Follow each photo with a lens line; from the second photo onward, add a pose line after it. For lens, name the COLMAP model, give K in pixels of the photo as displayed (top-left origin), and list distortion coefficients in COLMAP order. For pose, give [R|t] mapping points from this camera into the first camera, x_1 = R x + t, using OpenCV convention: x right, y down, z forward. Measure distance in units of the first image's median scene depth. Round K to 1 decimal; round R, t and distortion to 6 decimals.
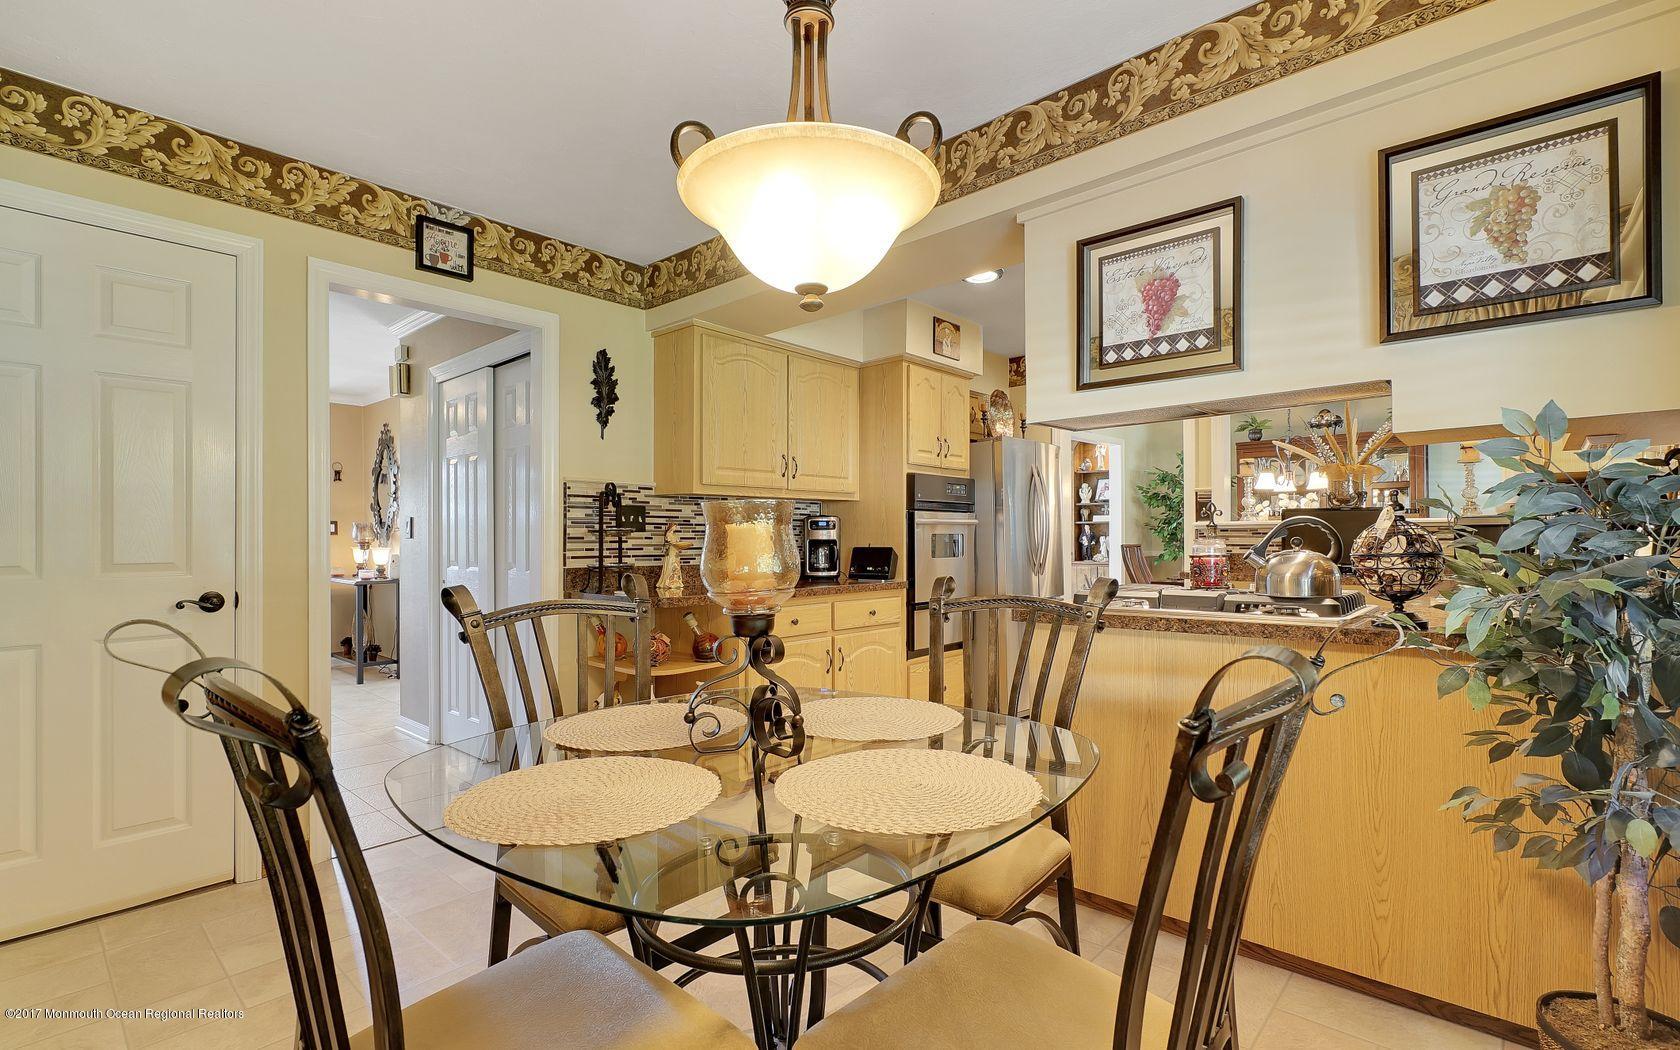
lens RADIAL K [[766.7, 0, 830.7], [0, 766.7, 533.3], [0, 0, 1]] dist [-0.006389, 0.001331]
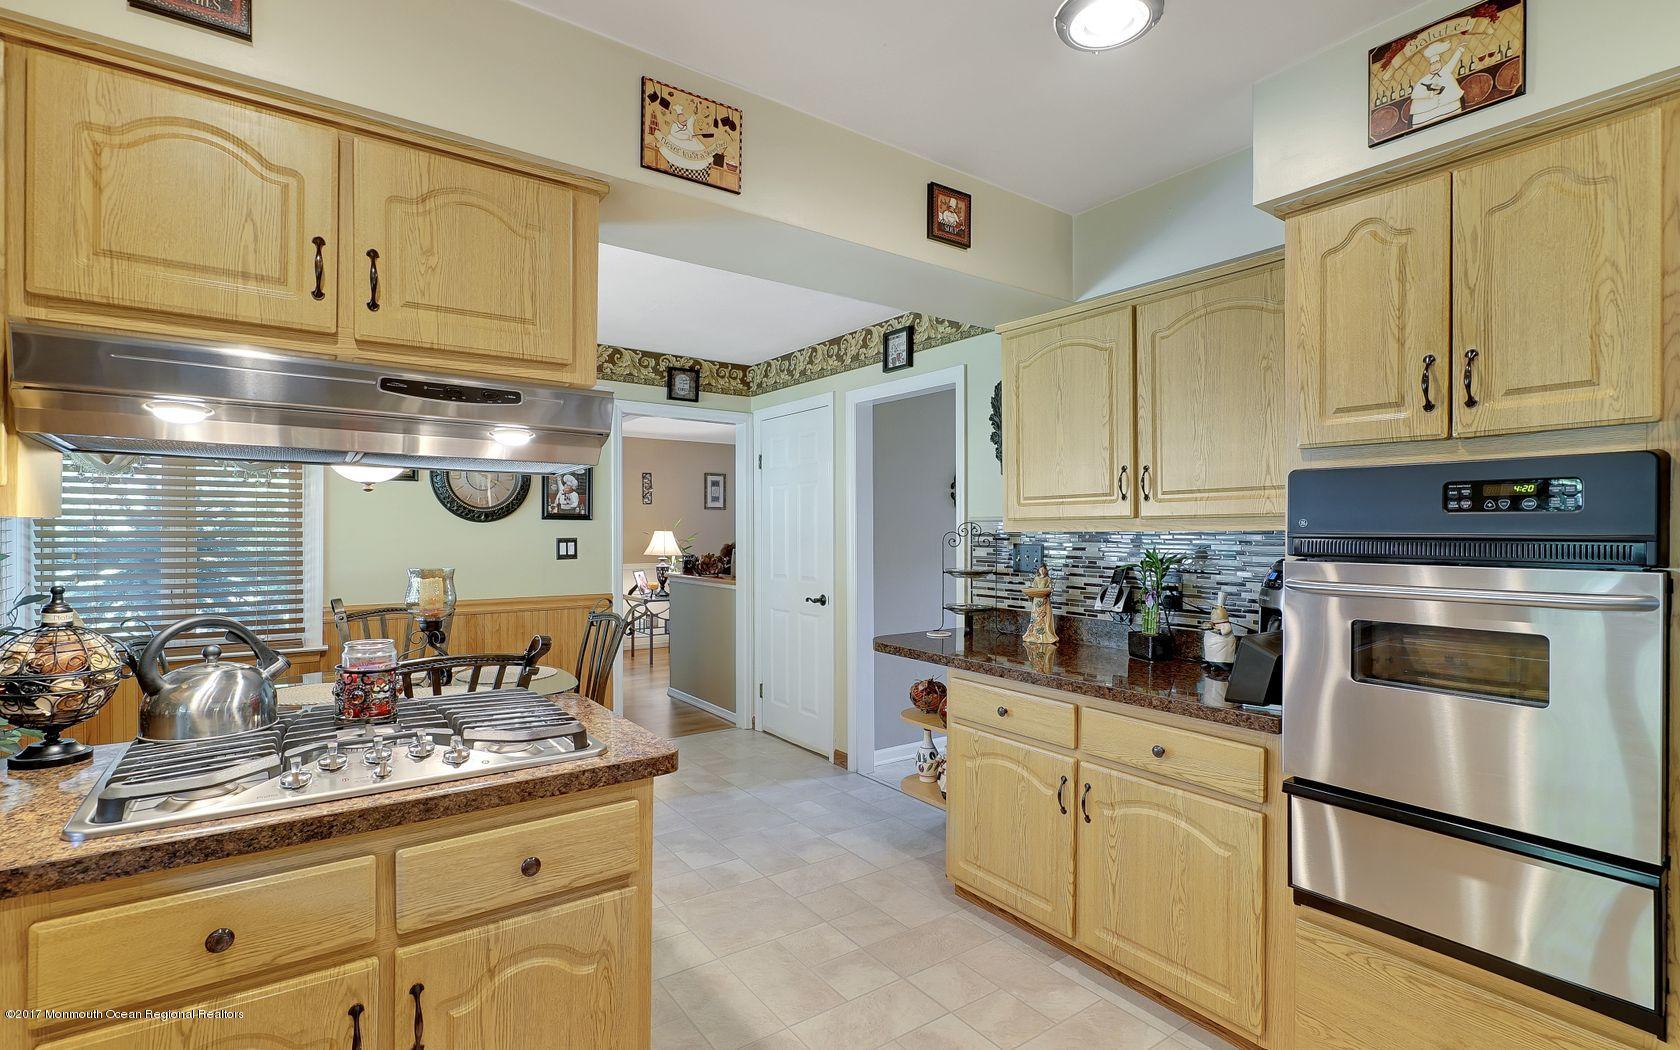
lens RADIAL K [[766.7, 0, 837.9], [0, 766.7, 531.8], [0, 0, 1]] dist [-0.006389, 0.001331]
pose [[-0.207553, 0.005517, -0.978208, 0.532109], [0.005997, 0.999972, 0.004367, -0.044083], [0.978205, -0.004960, -0.207580, 0.776042]]
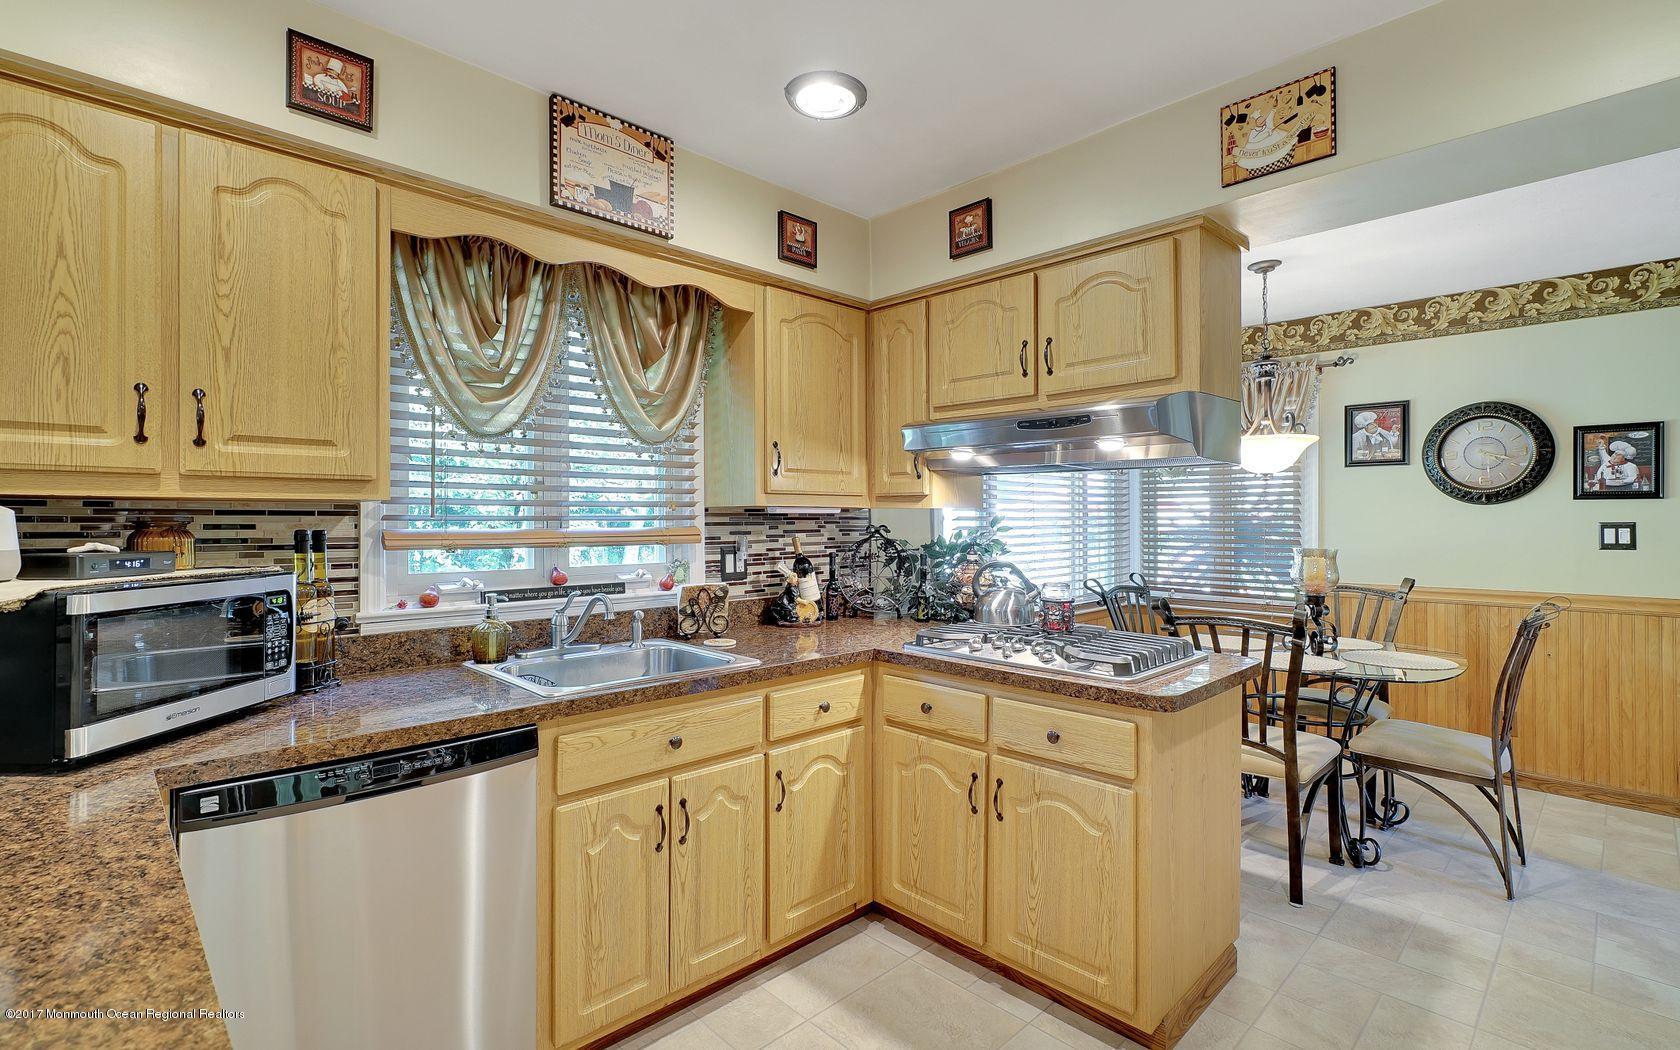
lens RADIAL K [[766.7, 0, 846.7], [0, 766.7, 515.7], [0, 0, 1]] dist [-0.006389, 0.001331]
pose [[-0.998725, 0.008647, 0.049738, 0.365538], [0.008091, 0.999902, -0.011383, -0.037788], [-0.049831, -0.010966, -0.998697, 1.045067]]
